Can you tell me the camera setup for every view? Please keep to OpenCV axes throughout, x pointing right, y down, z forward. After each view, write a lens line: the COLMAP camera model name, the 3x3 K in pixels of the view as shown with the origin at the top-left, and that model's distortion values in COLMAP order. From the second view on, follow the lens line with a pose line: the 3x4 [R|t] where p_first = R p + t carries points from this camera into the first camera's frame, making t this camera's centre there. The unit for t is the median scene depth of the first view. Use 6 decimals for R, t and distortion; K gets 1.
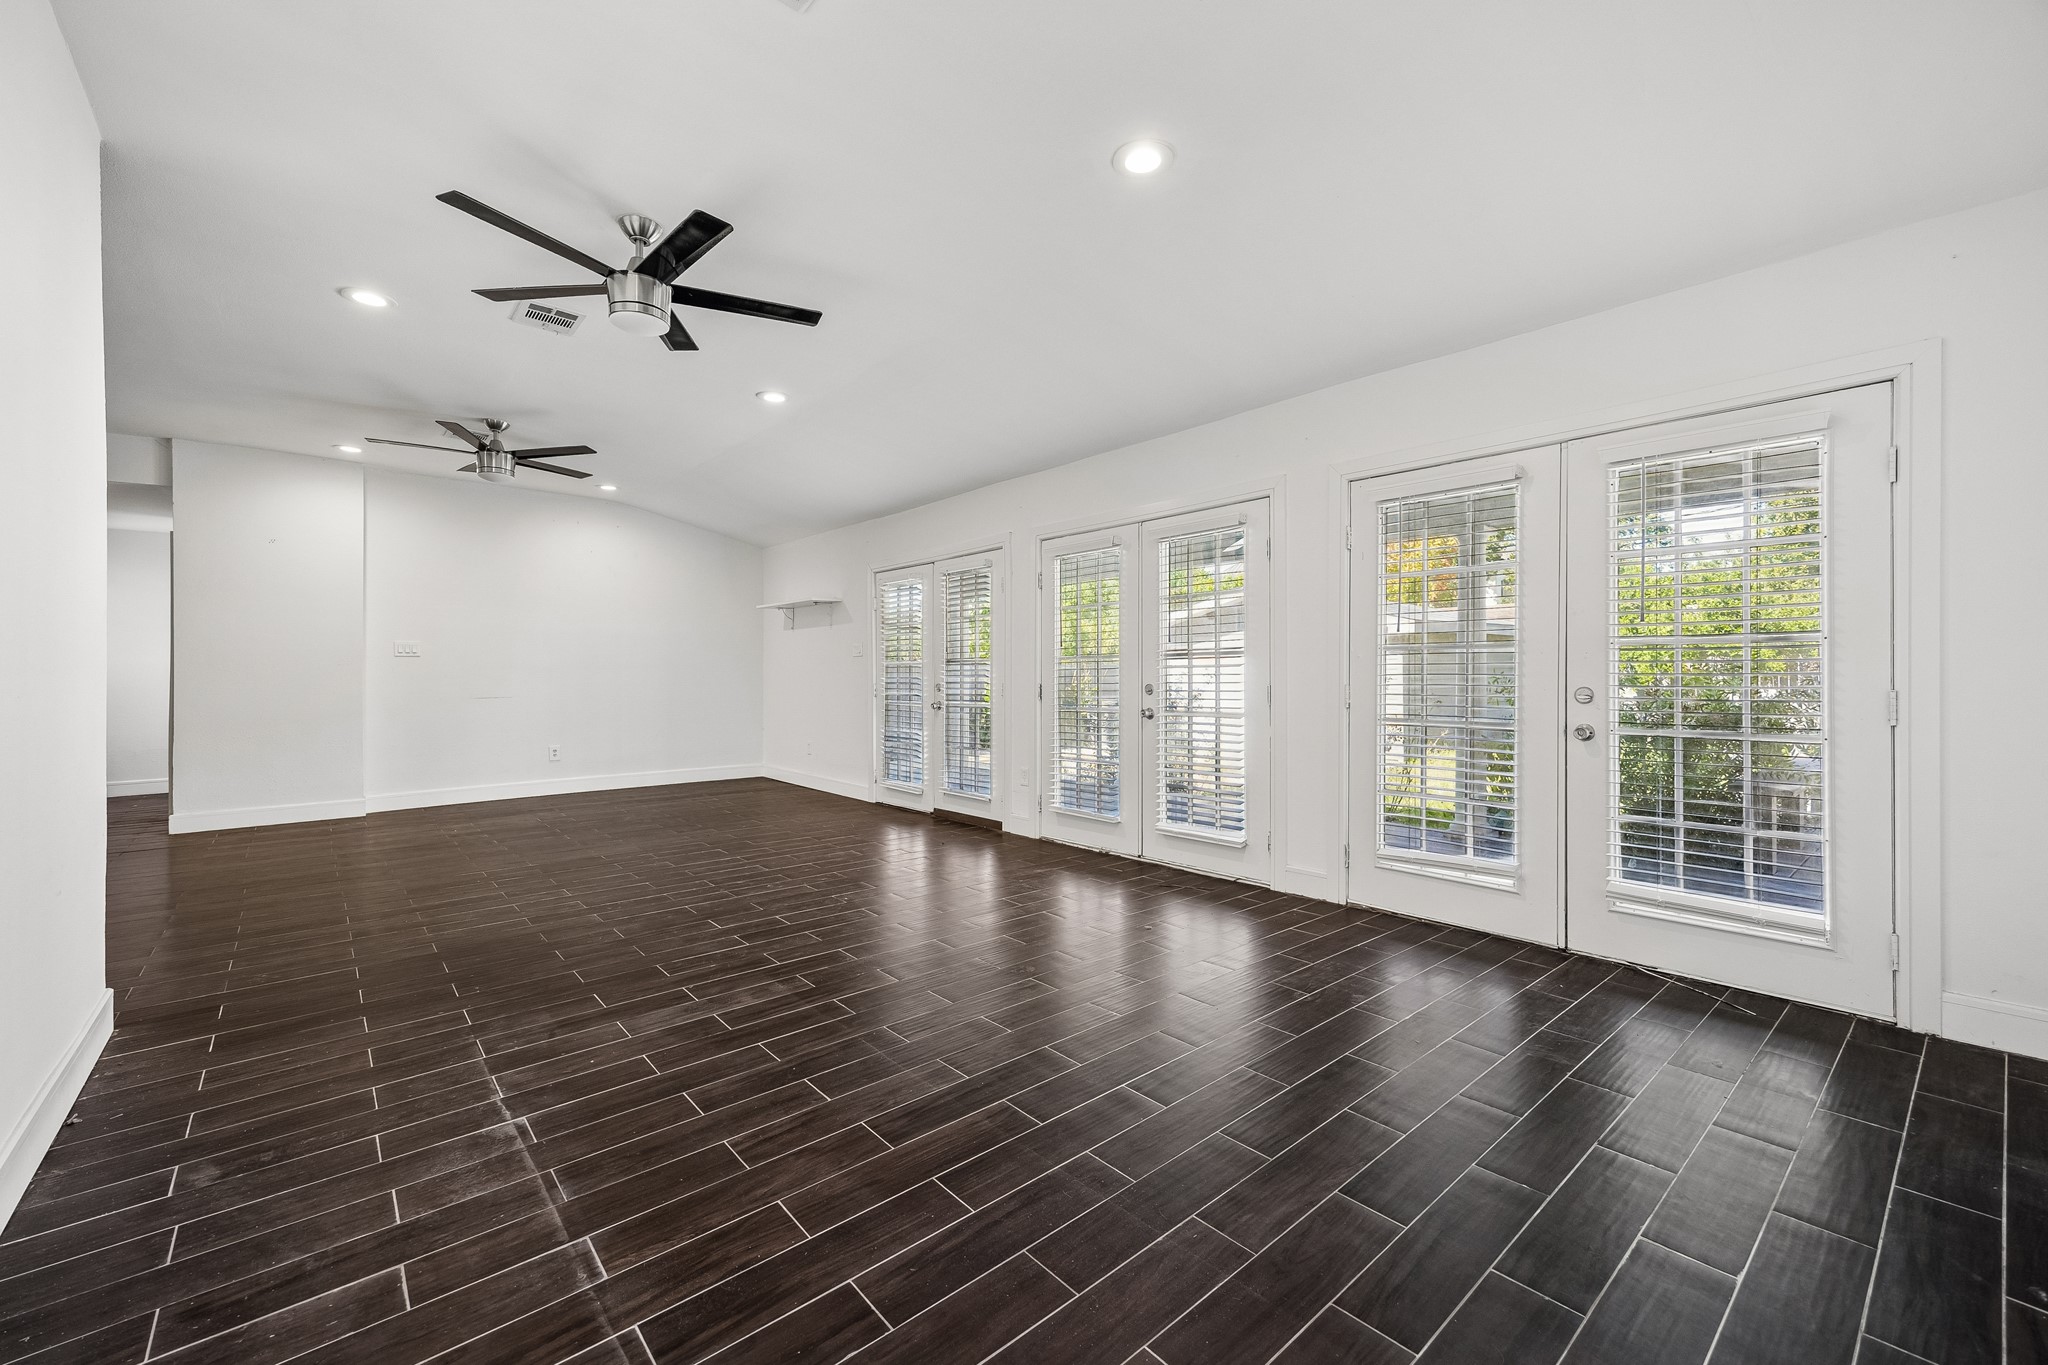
lens RADIAL K [[832.2, 0, 1024.0], [0, 832.2, 682.5], [0, 0, 1]] dist [0.001621, 0.000351]
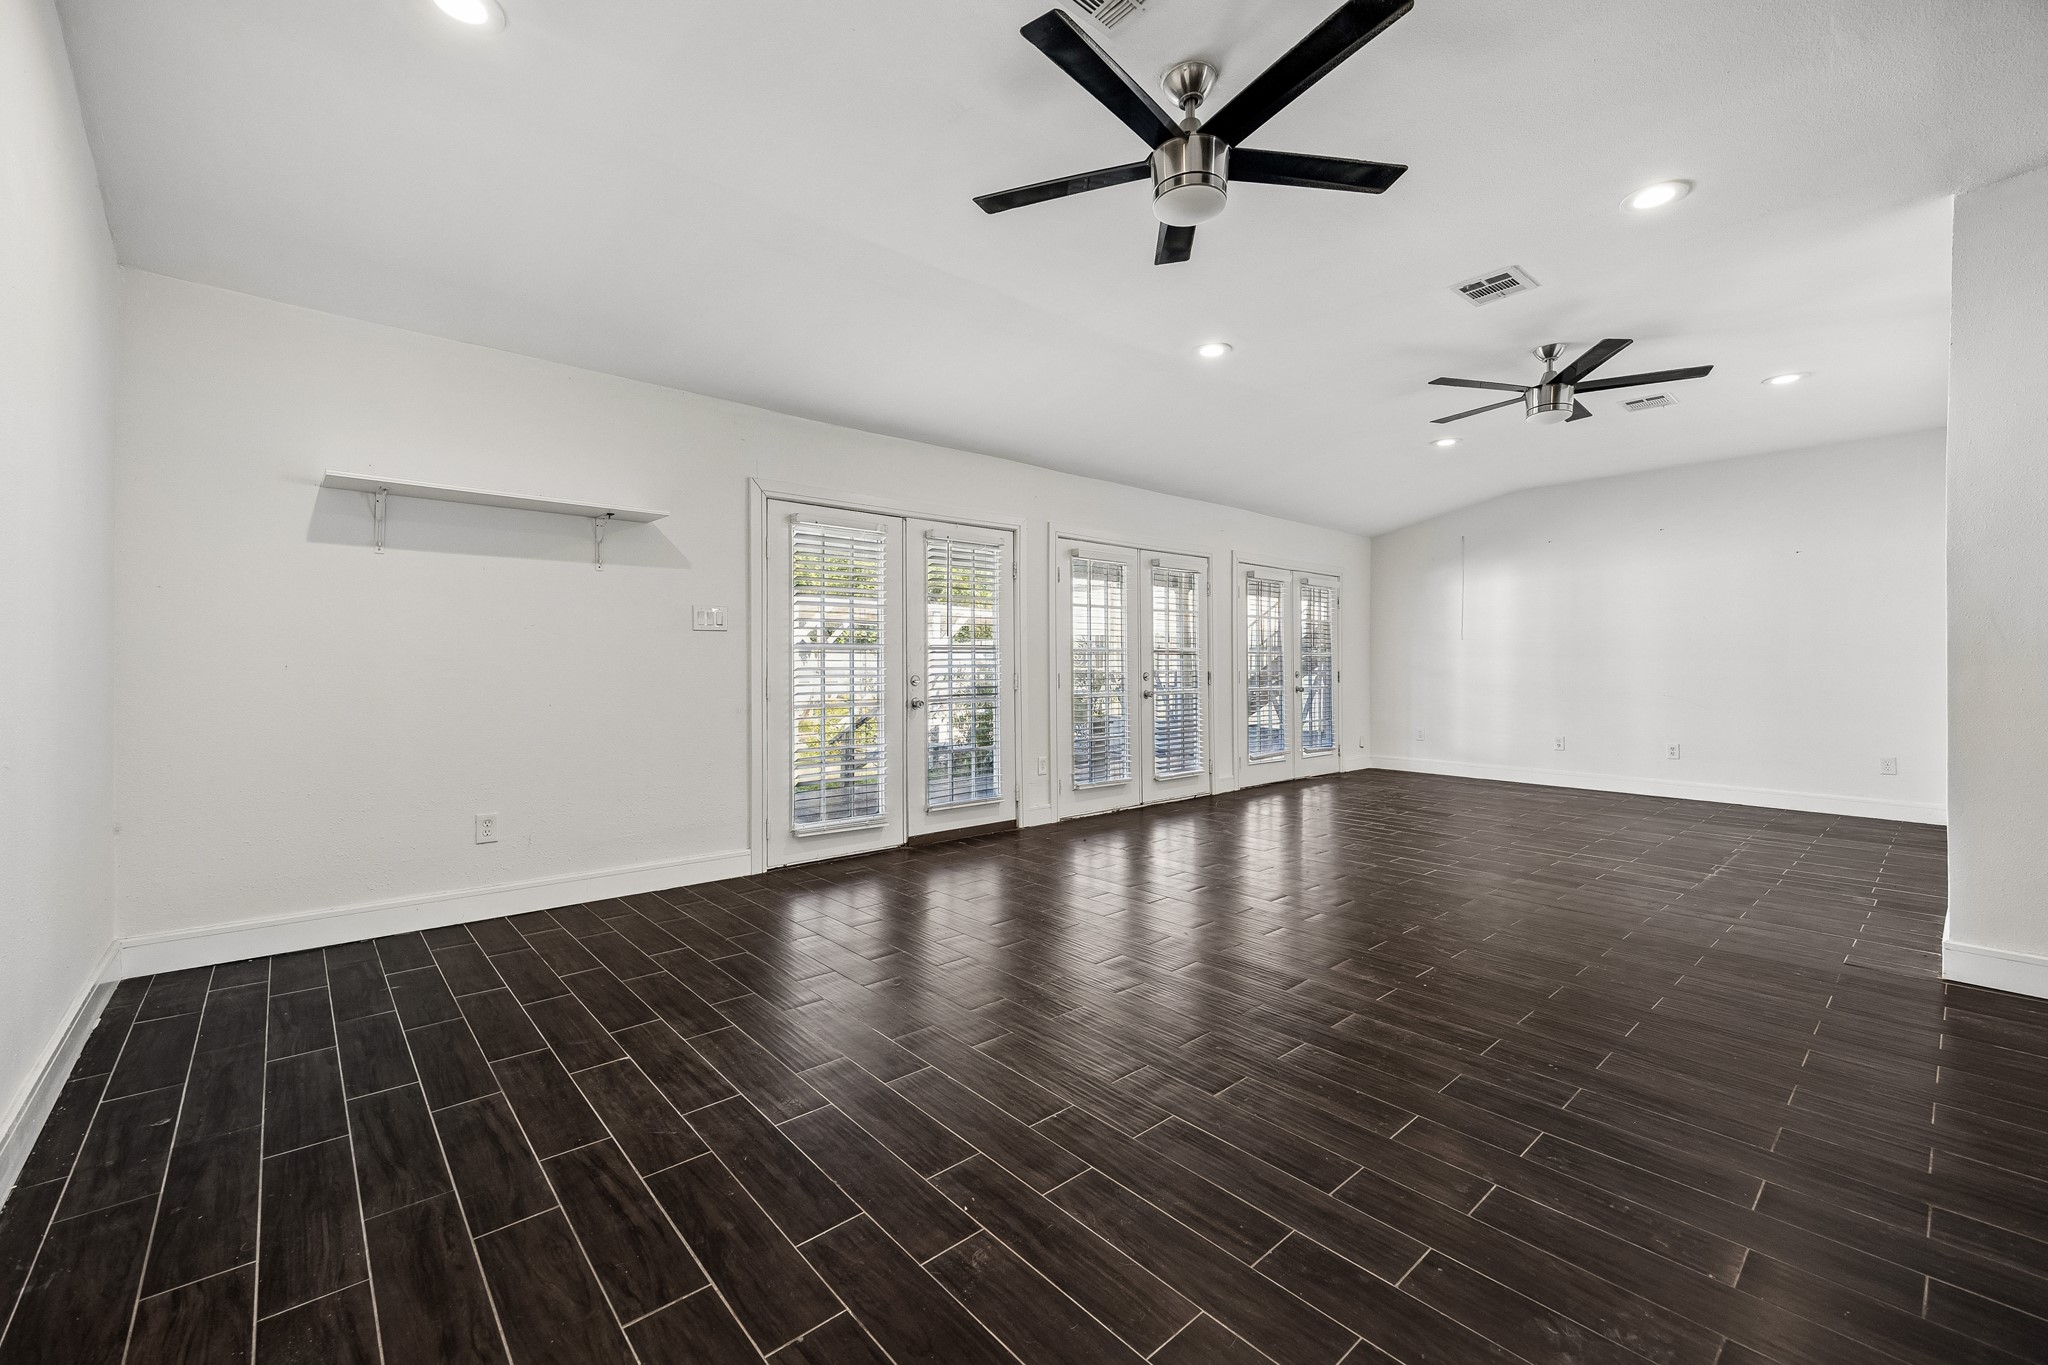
lens RADIAL K [[832.2, 0, 1024.0], [0, 832.2, 682.5], [0, 0, 1]] dist [0.001621, 0.000351]
pose [[-0.019400, -0.011896, 0.999741, -1.030651], [0.013914, 0.999829, 0.012167, 0.000009], [-0.999715, 0.014146, -0.019231, 1.070830]]
